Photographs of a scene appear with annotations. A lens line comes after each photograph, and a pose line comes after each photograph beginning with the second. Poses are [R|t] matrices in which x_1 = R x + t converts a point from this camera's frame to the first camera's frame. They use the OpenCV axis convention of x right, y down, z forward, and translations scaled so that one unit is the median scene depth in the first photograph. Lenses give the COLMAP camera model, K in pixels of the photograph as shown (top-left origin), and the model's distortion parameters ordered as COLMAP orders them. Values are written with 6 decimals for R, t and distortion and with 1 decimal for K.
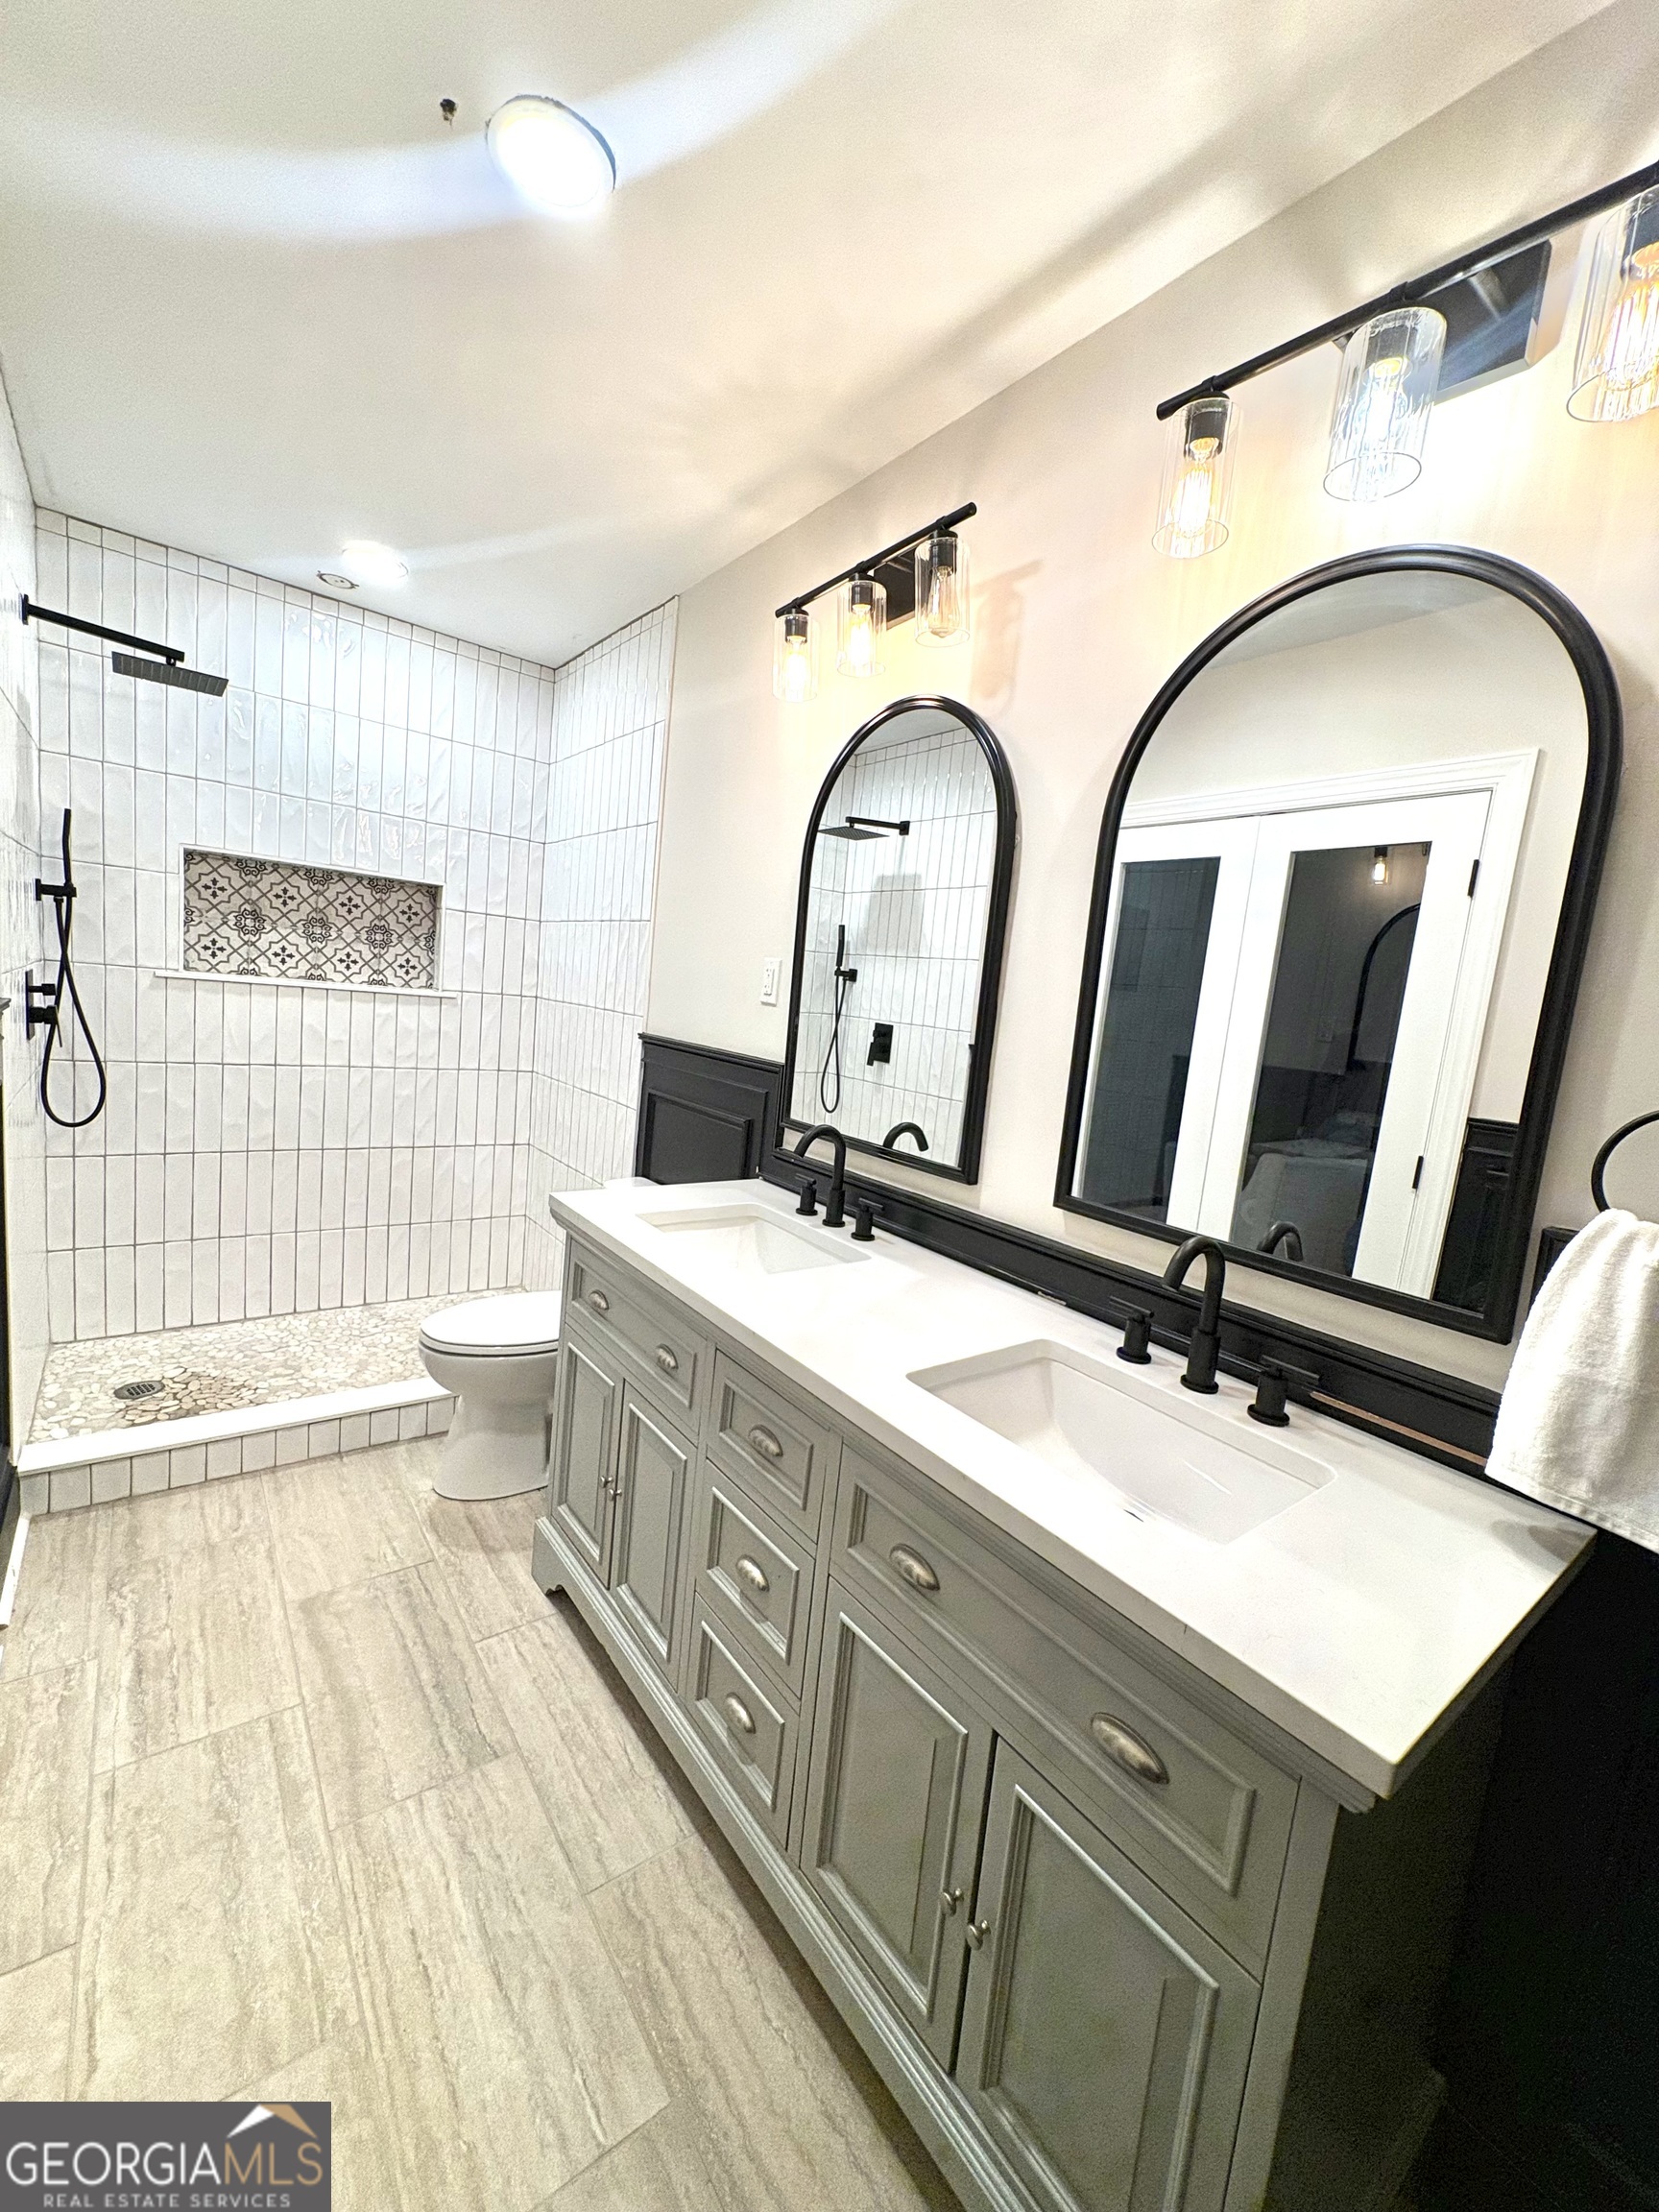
lens RADIAL K [[885.6, 0, 830.0], [0, 885.6, 1103.5], [0, 0, 1]] dist [0.000785, 0.000332]
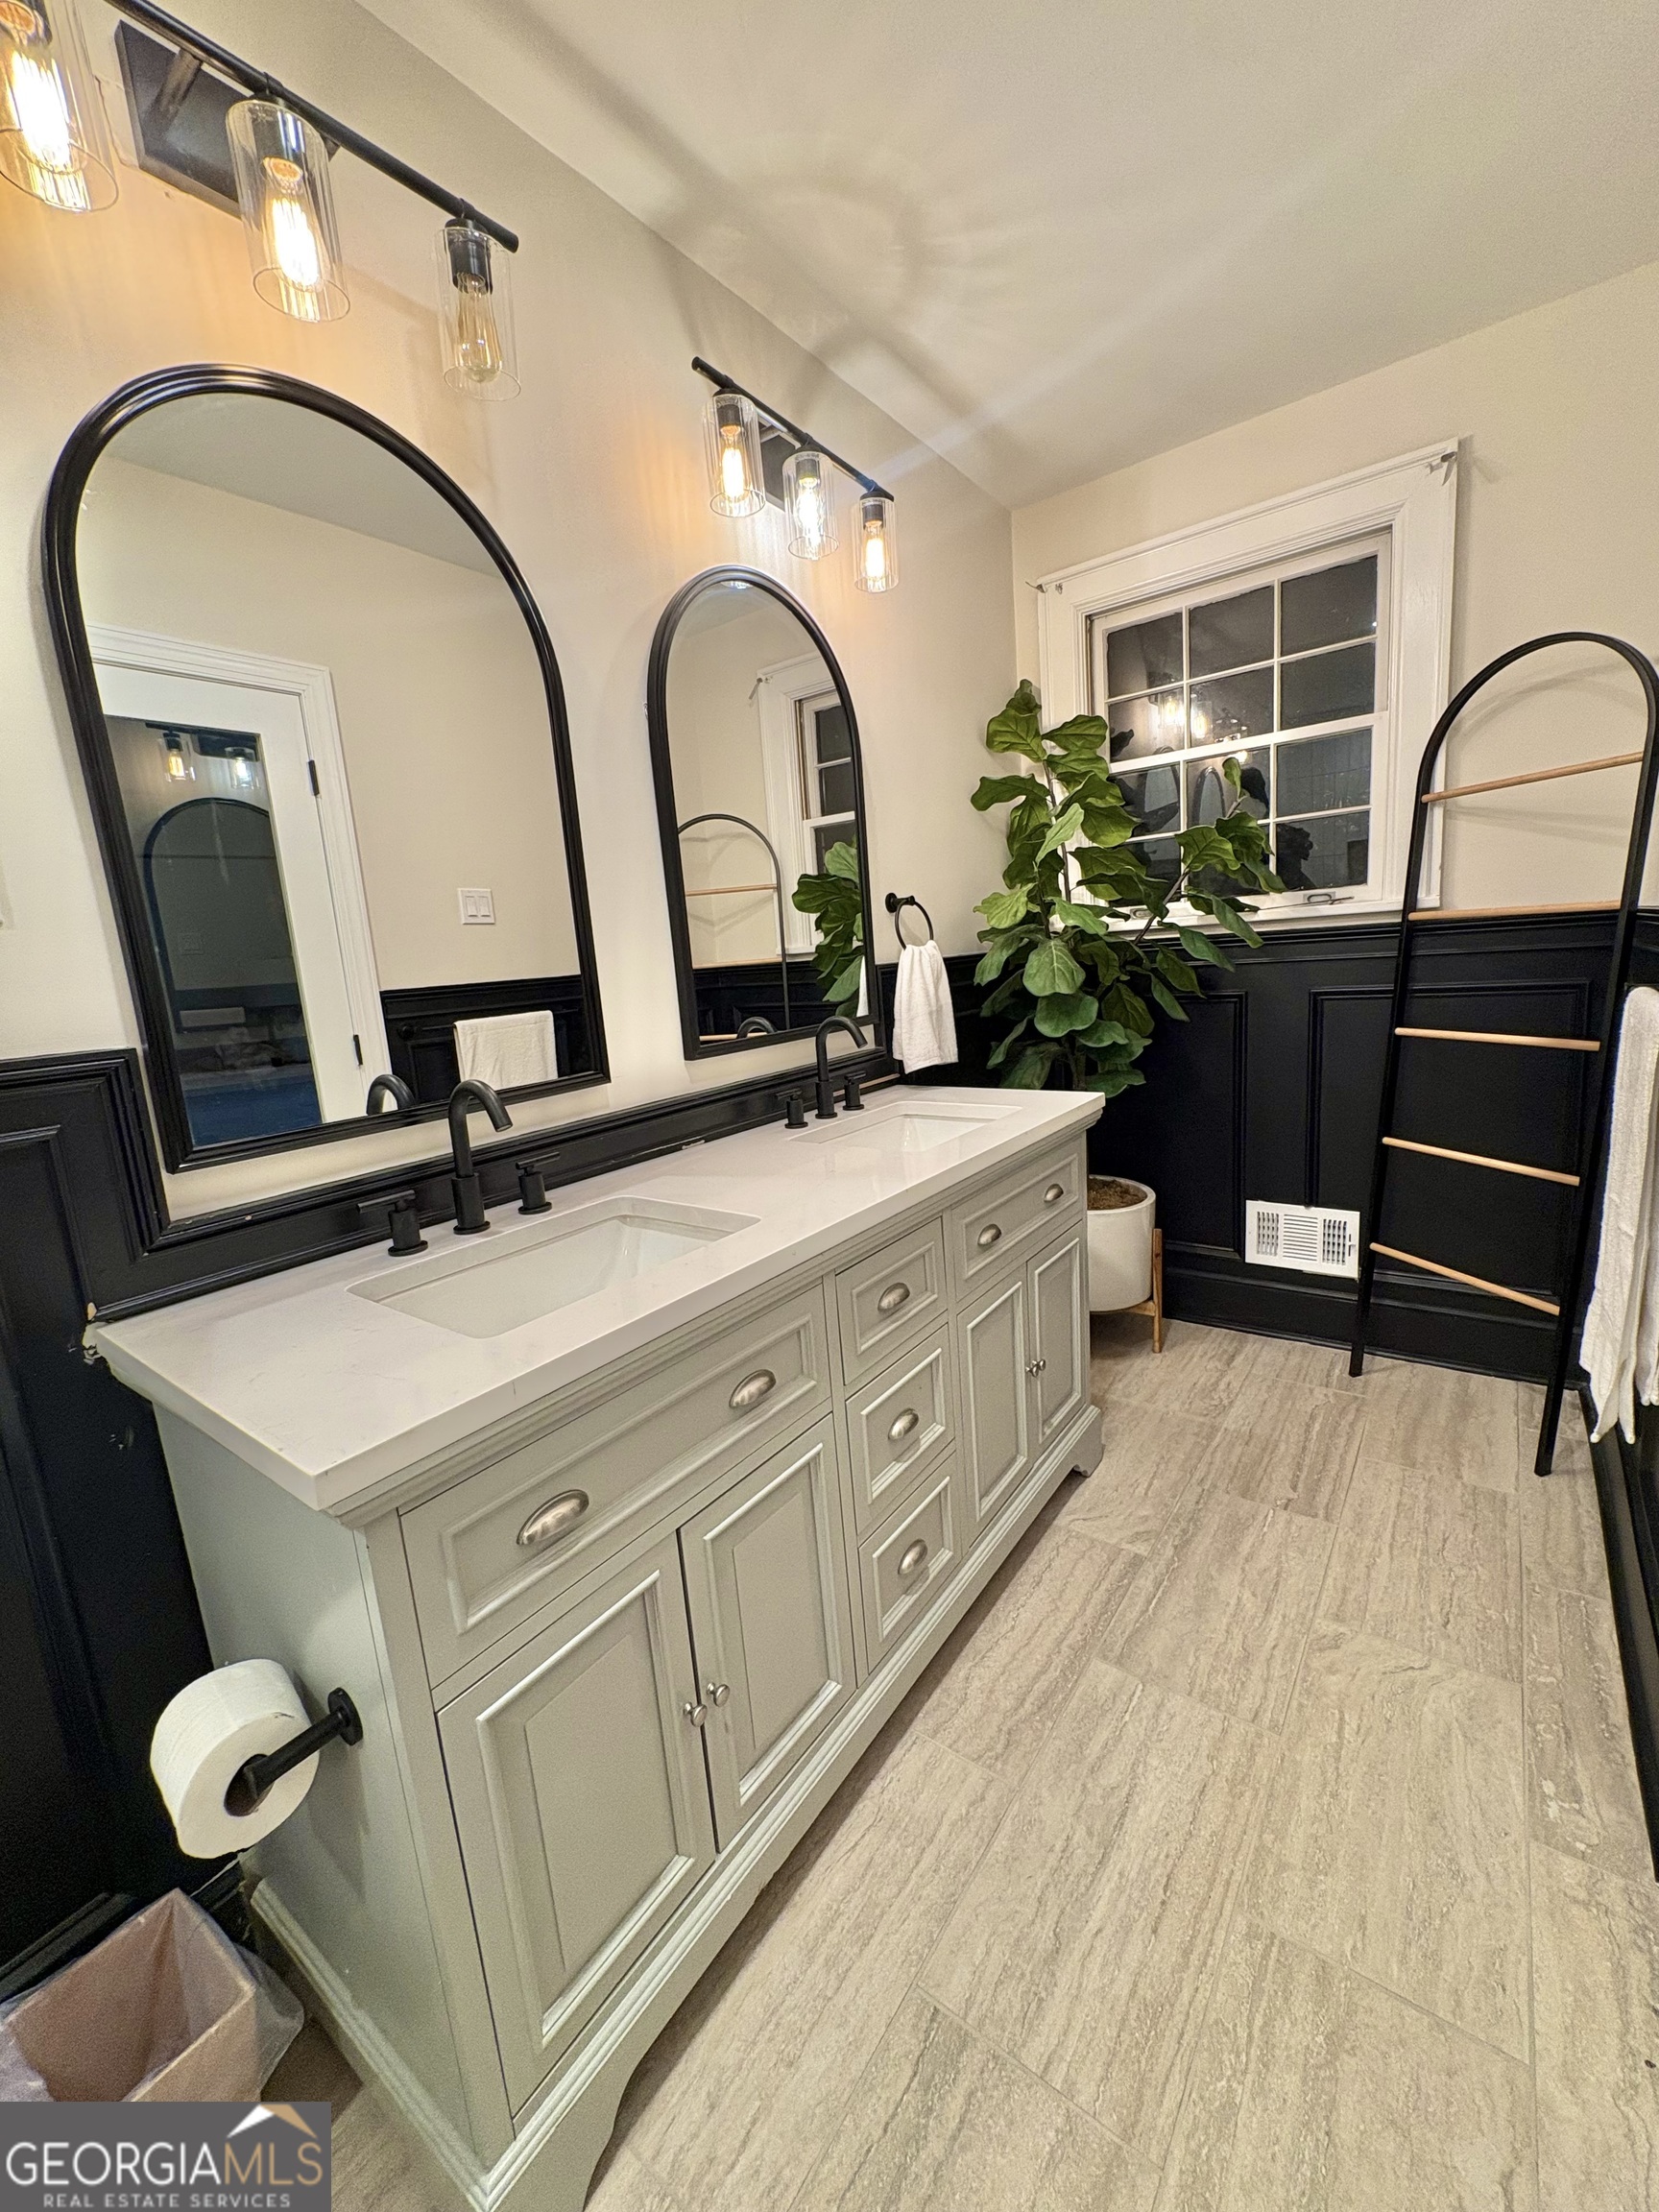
lens RADIAL K [[885.6, 0, 828.6], [0, 885.6, 1104.2], [0, 0, 1]] dist [0.000785, 0.000332]
pose [[-0.280971, -0.239697, 0.929301, -0.891337], [0.171788, 0.940108, 0.294424, -0.137452], [-0.944216, 0.242367, -0.222966, 1.158623]]
